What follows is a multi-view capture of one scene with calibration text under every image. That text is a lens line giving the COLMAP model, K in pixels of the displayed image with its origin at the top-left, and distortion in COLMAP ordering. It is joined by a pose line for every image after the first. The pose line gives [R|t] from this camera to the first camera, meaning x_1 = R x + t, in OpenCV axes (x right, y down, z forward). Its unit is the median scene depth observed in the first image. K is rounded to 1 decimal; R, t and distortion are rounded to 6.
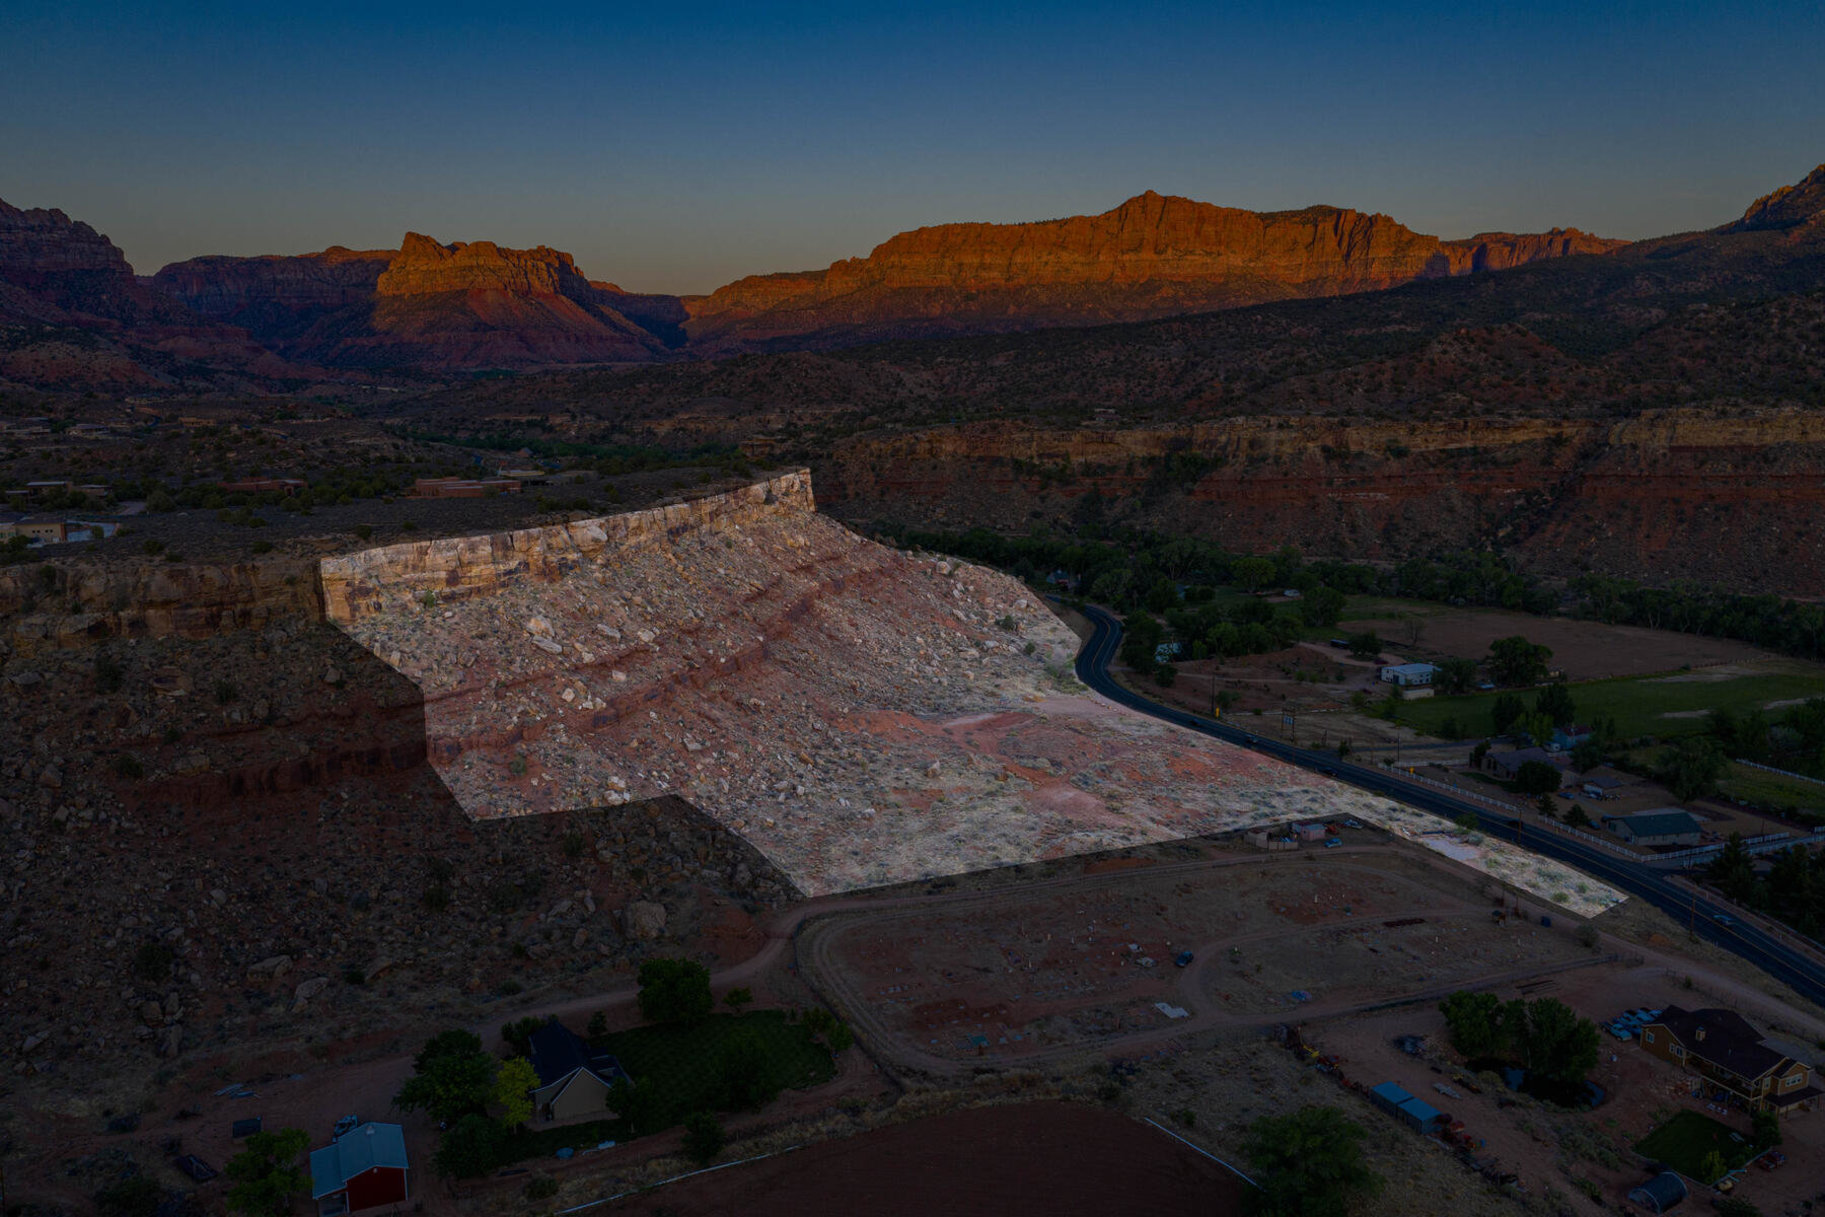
lens RADIAL K [[1440.3, 0, 905.7], [0, 1440.3, 614.0], [0, 0, 1]] dist [-0.014309, 0.007841]
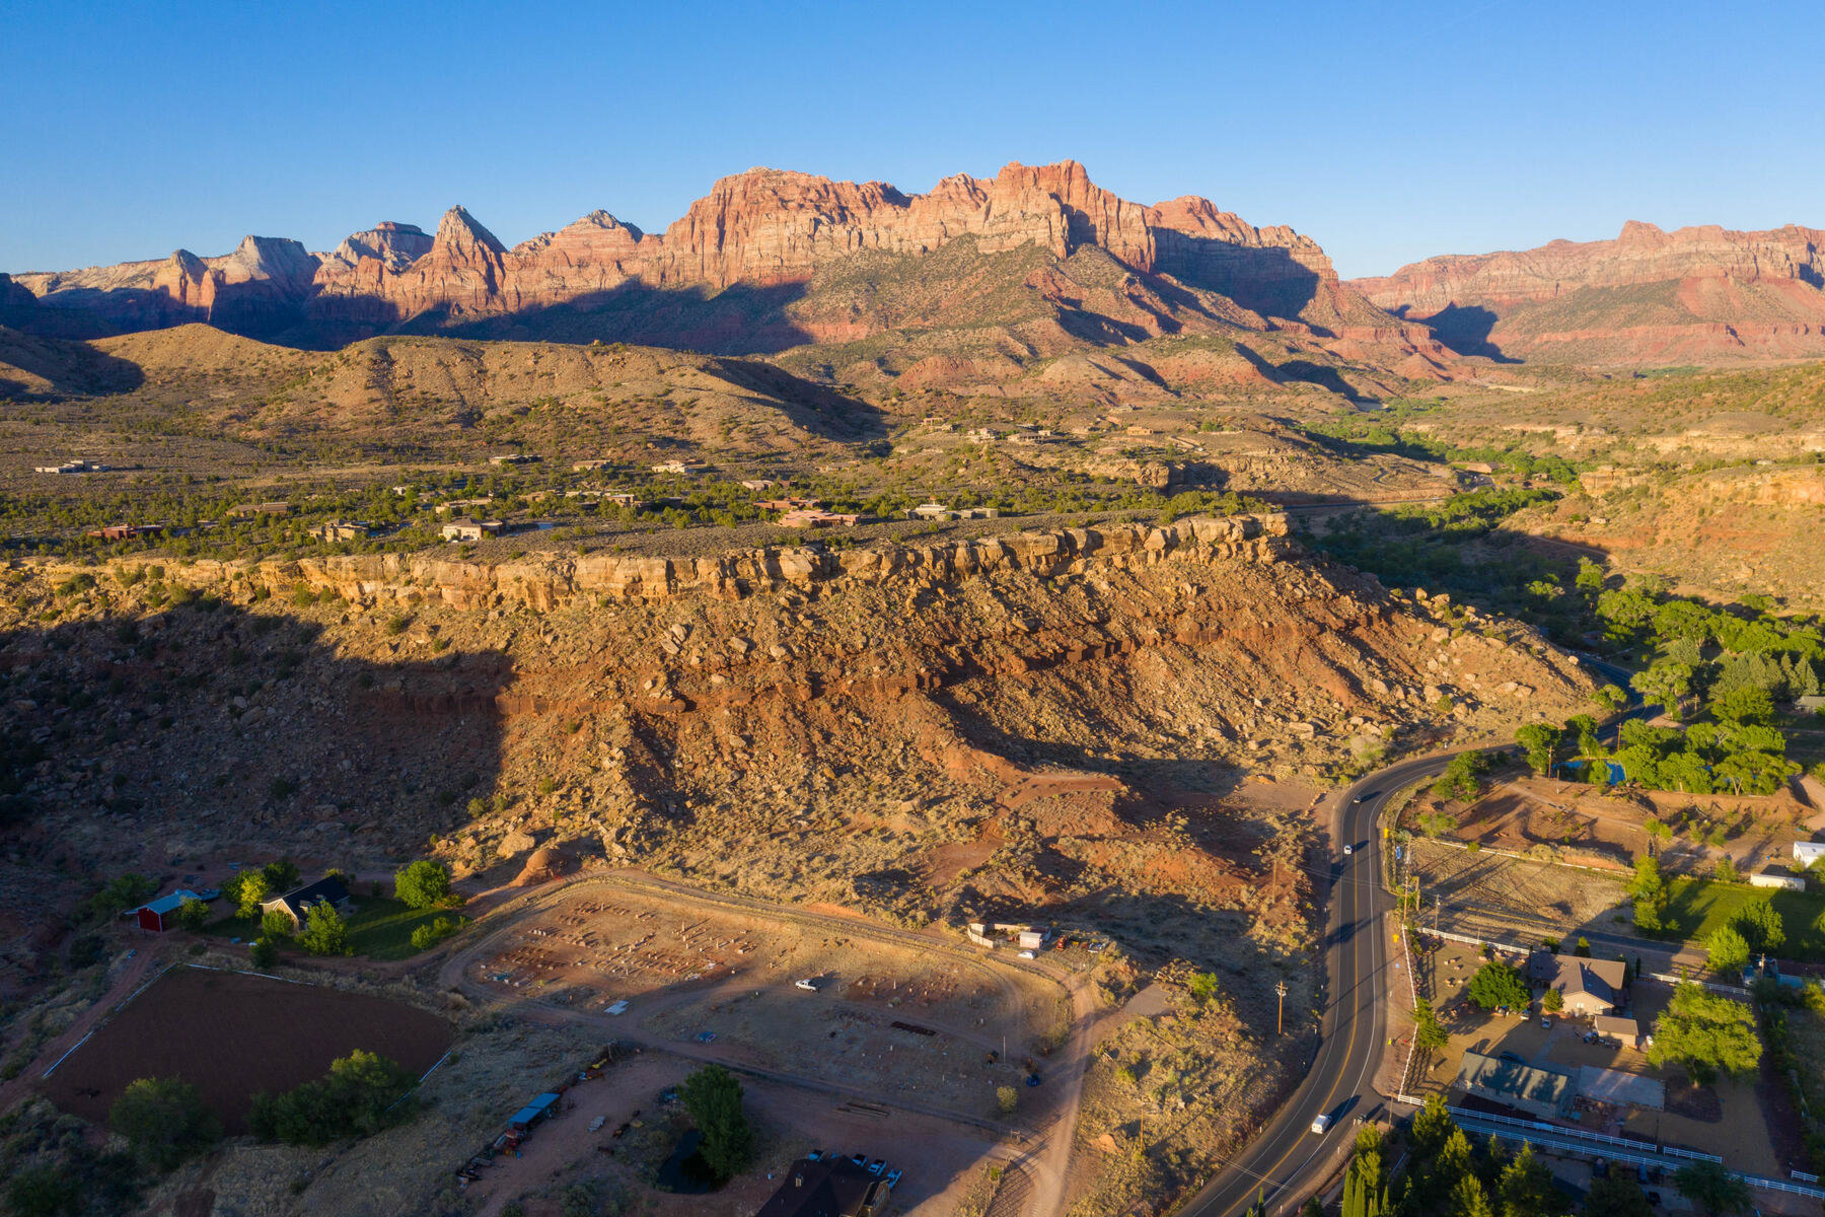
lens RADIAL K [[1440.3, 0, 905.7], [0, 1440.3, 614.0], [0, 0, 1]] dist [-0.014309, 0.007841]
pose [[0.684017, 0.119837, -0.719555, 0.312566], [-0.115408, 0.991768, 0.055463, -0.039185], [0.720278, 0.045105, 0.692217, 0.085214]]
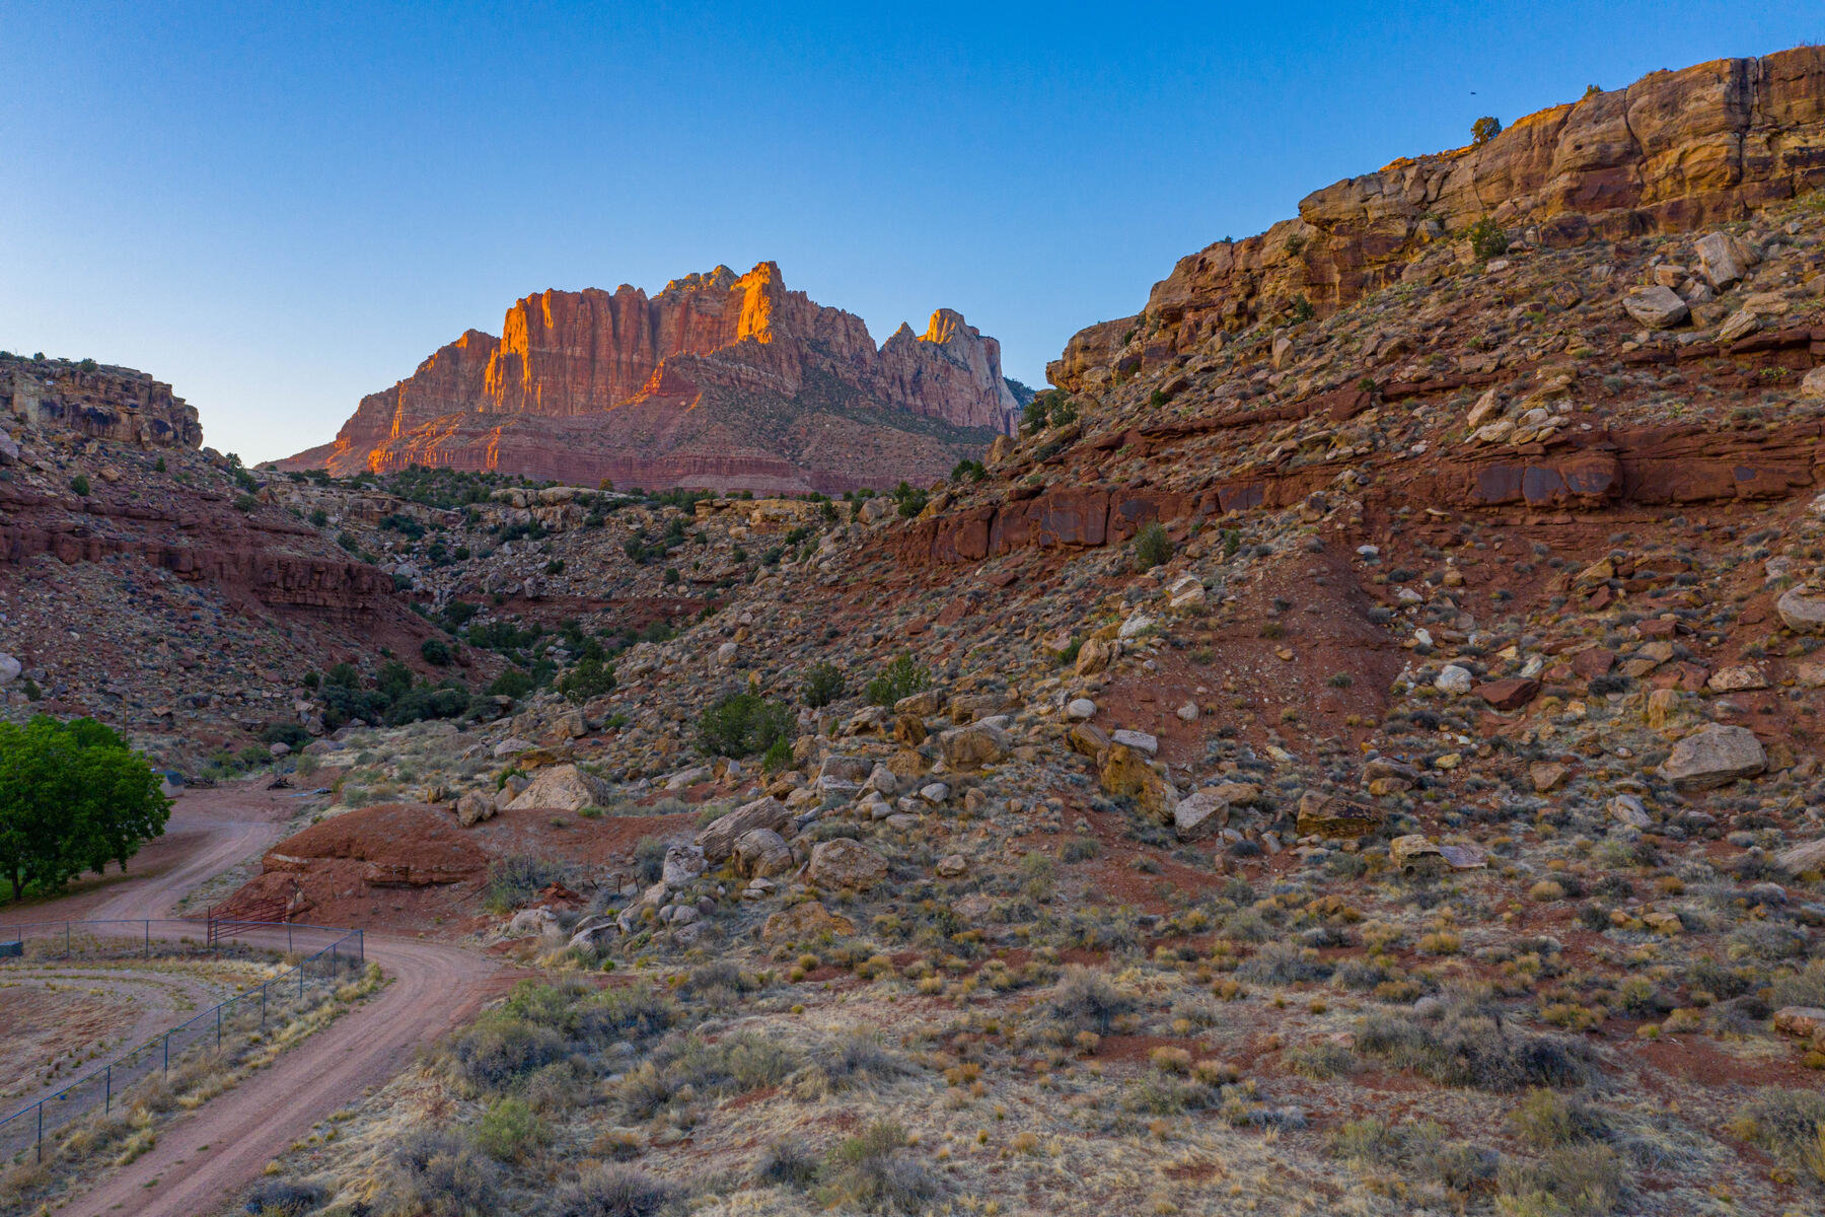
lens RADIAL K [[1440.3, 0, 905.7], [0, 1440.3, 614.0], [0, 0, 1]] dist [-0.014309, 0.007841]
pose [[-0.240820, -0.029981, -0.970107, 0.038251], [-0.180683, 0.983435, 0.014460, 0.042587], [0.953603, 0.178764, -0.242248, 0.339673]]
